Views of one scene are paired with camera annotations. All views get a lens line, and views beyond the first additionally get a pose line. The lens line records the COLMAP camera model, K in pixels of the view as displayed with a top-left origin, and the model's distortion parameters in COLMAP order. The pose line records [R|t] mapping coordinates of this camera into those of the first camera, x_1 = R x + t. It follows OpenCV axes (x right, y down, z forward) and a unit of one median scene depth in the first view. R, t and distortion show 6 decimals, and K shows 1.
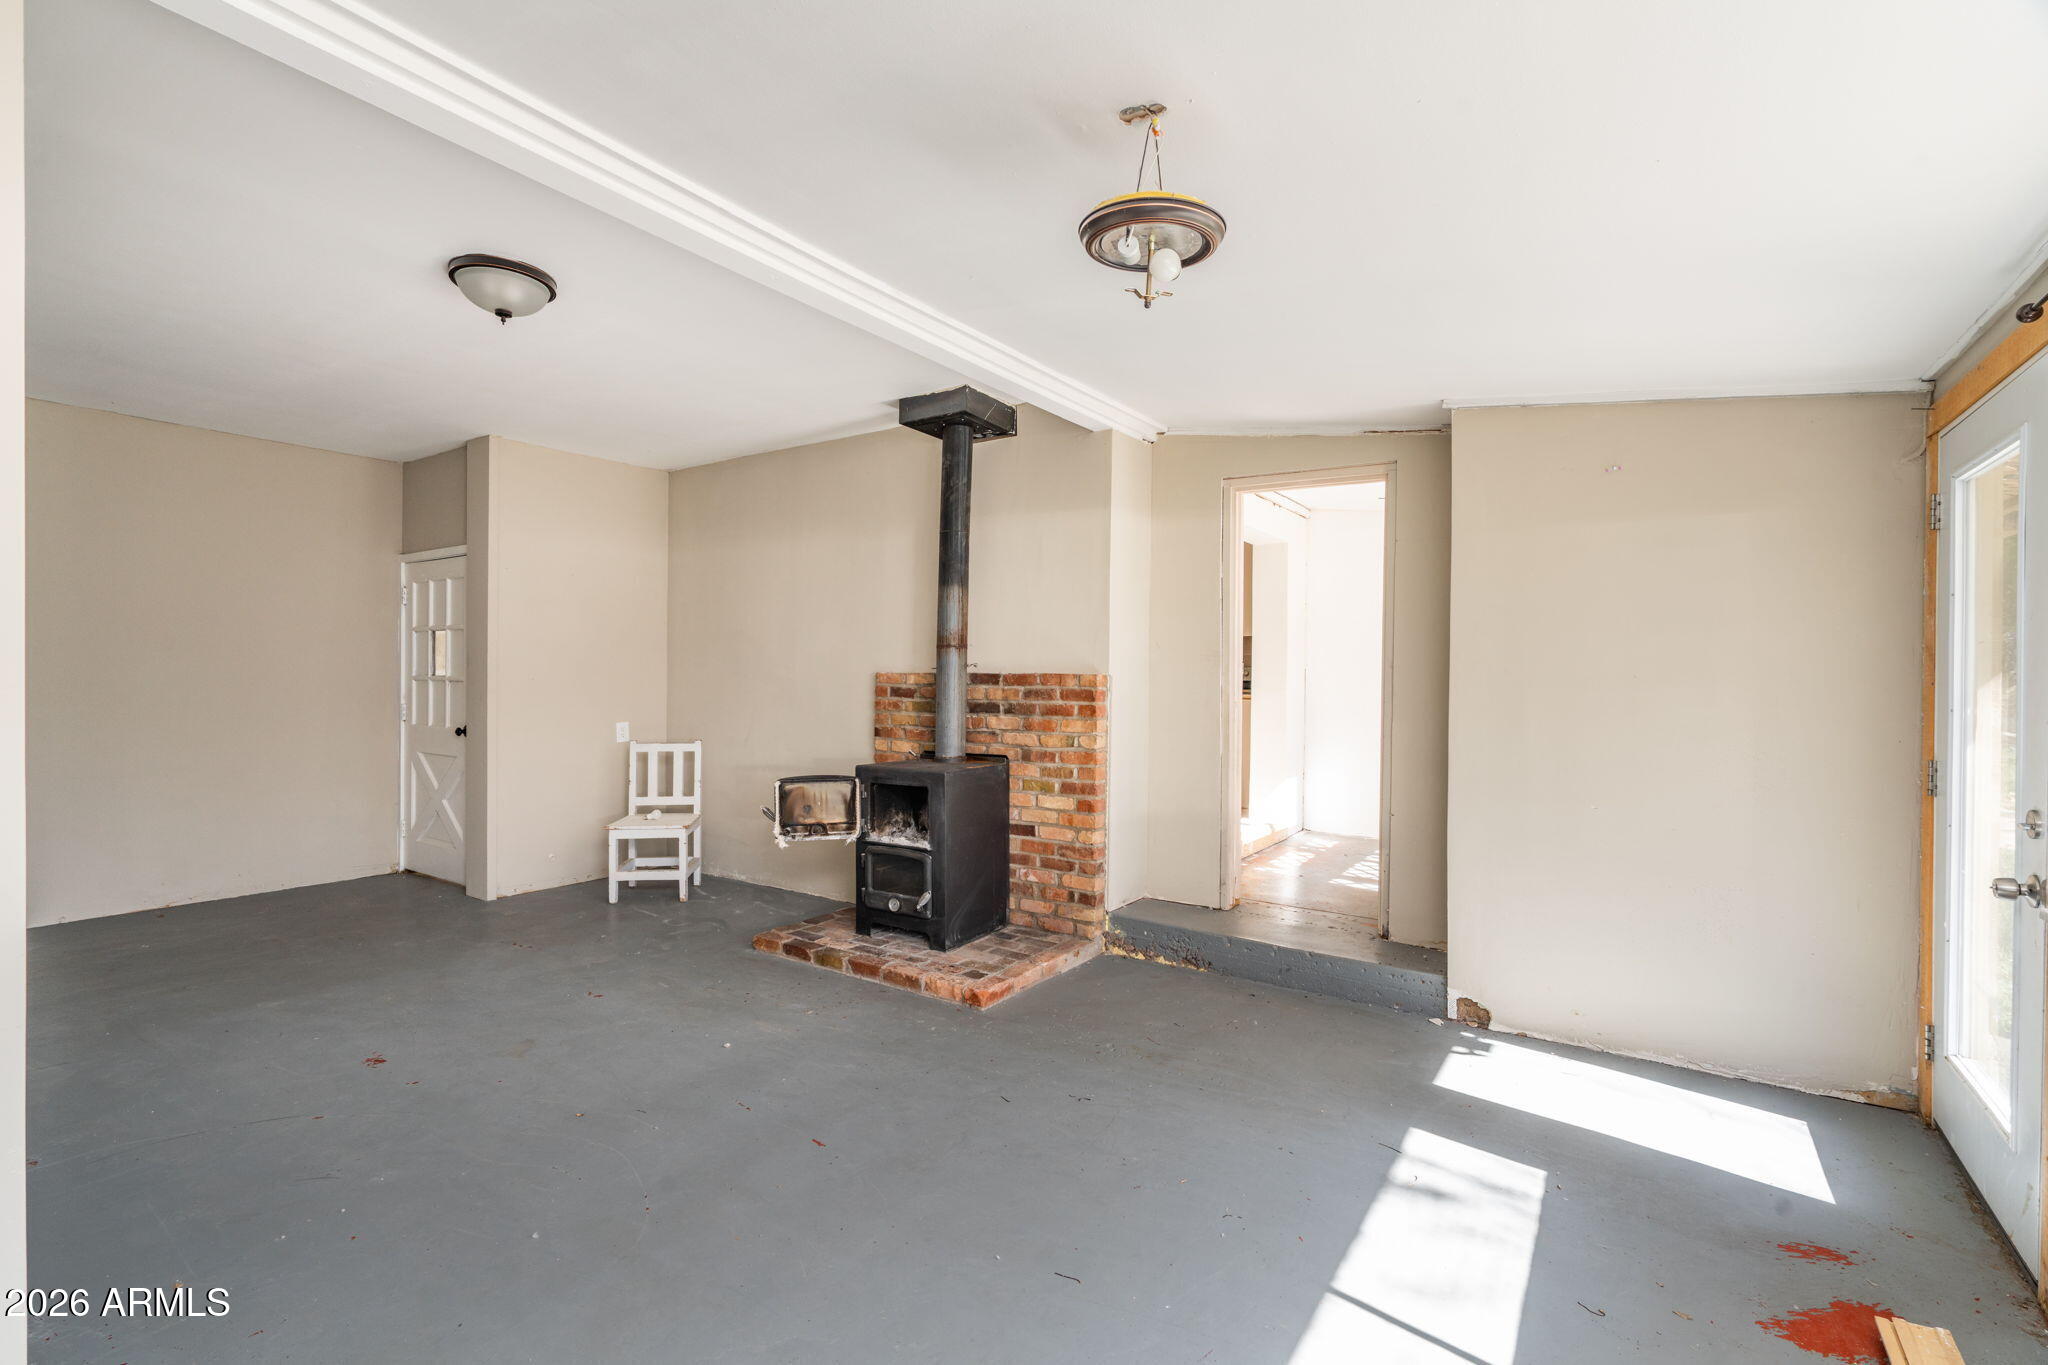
lens RADIAL K [[905.1, 0, 1024.8], [0, 905.1, 687.0], [0, 0, 1]] dist [-0.000159, -0.000046]
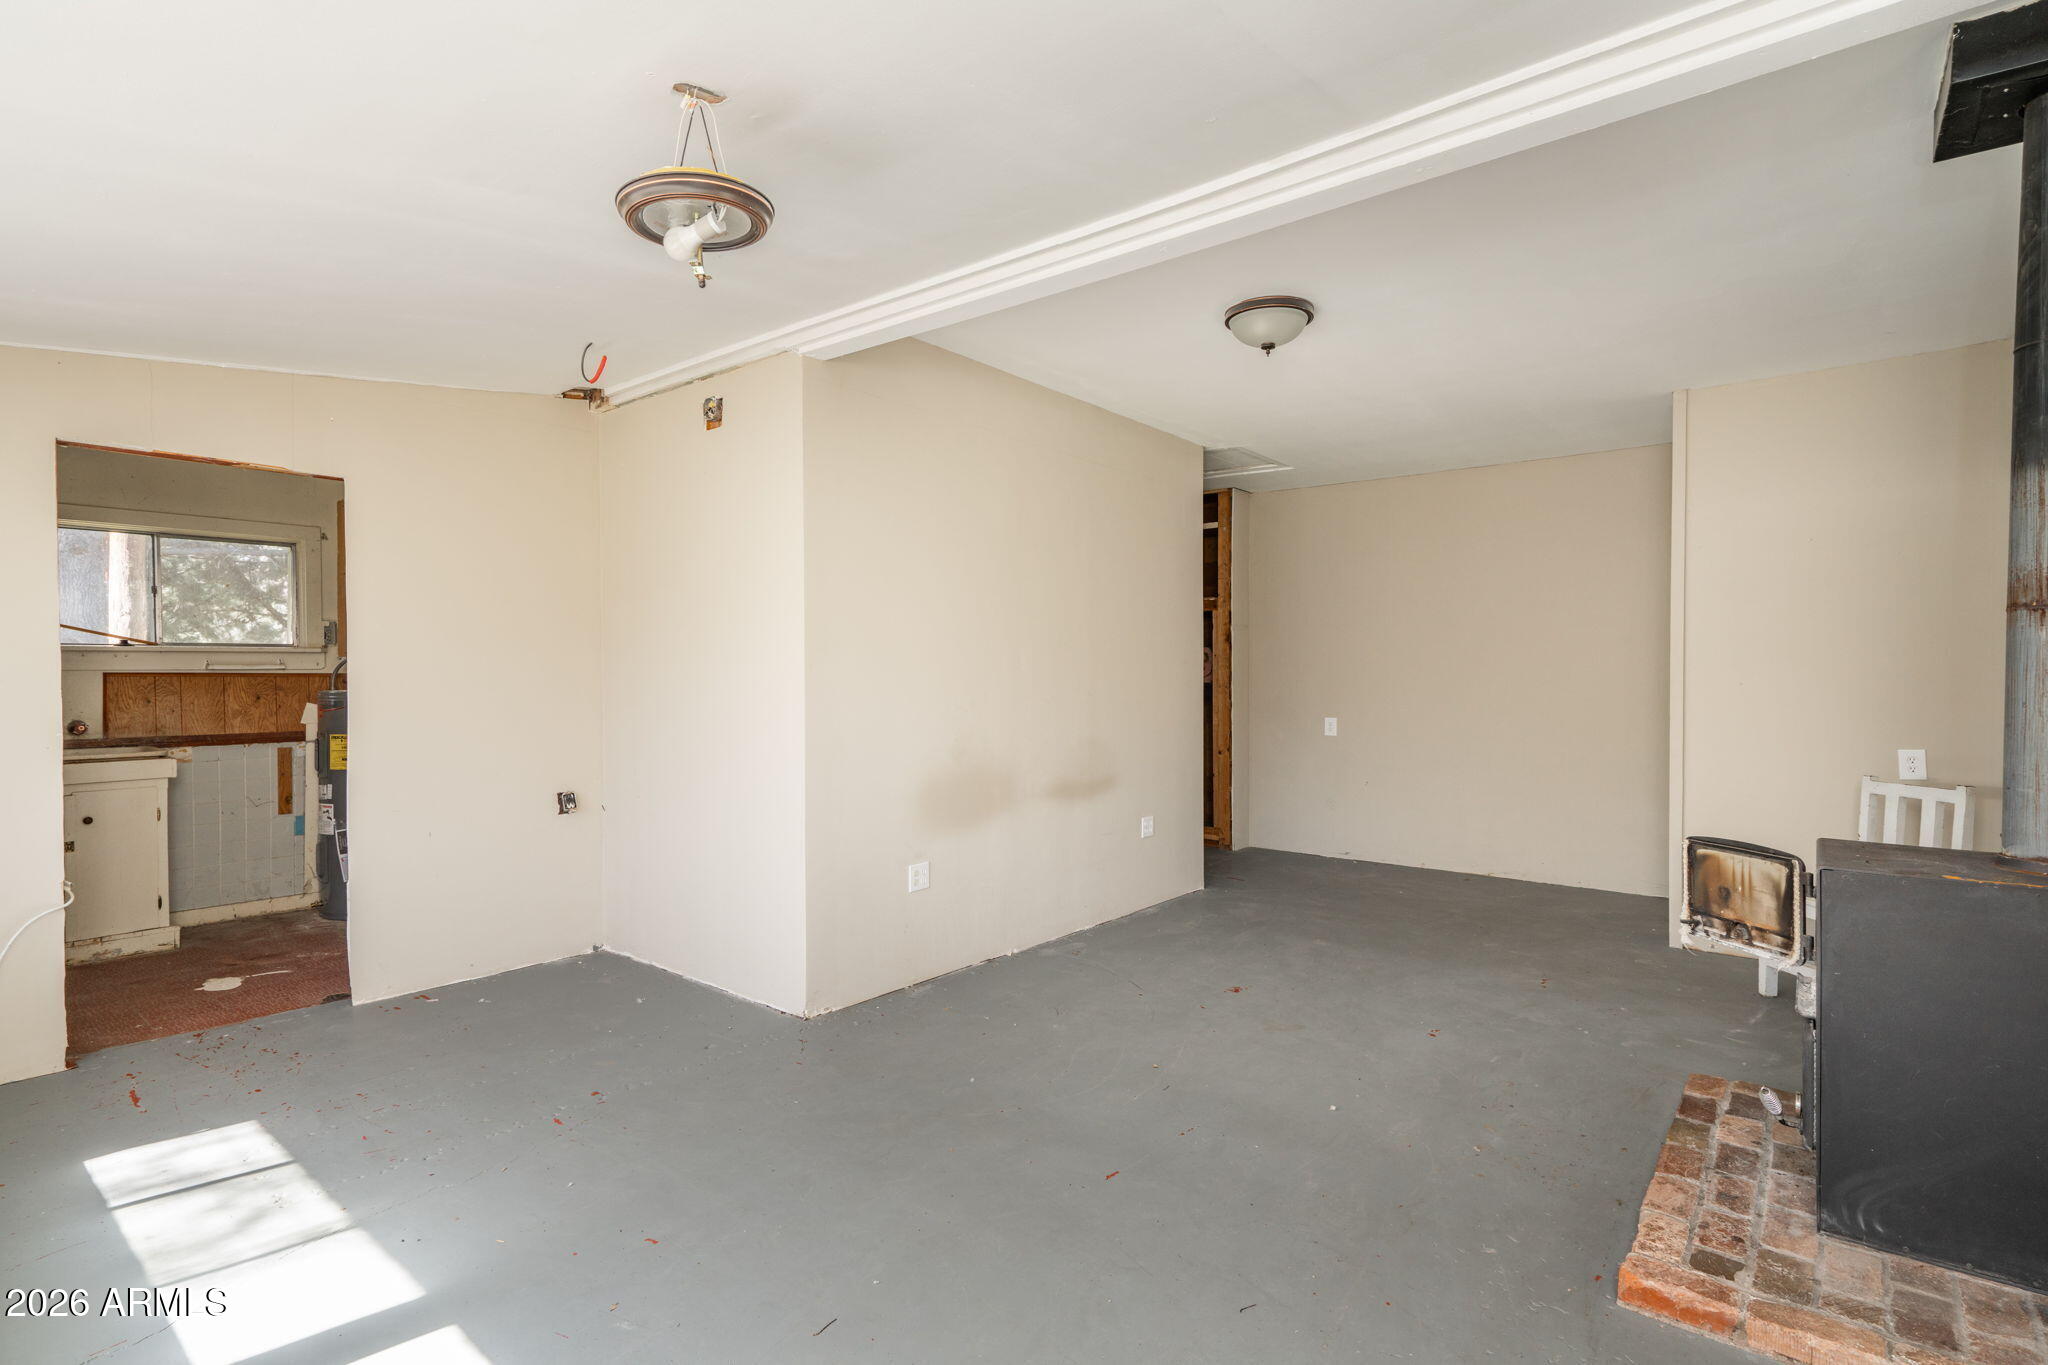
lens RADIAL K [[1005.7, 0, 1021.8], [0, 1005.7, 681.4], [0, 0, 1]] dist [0.000993, 0.000473]
pose [[-0.097279, -0.003420, -0.995251, 0.490350], [-0.014677, 0.999890, -0.002001, 0.000607], [0.995149, 0.014413, -0.097318, 0.605778]]
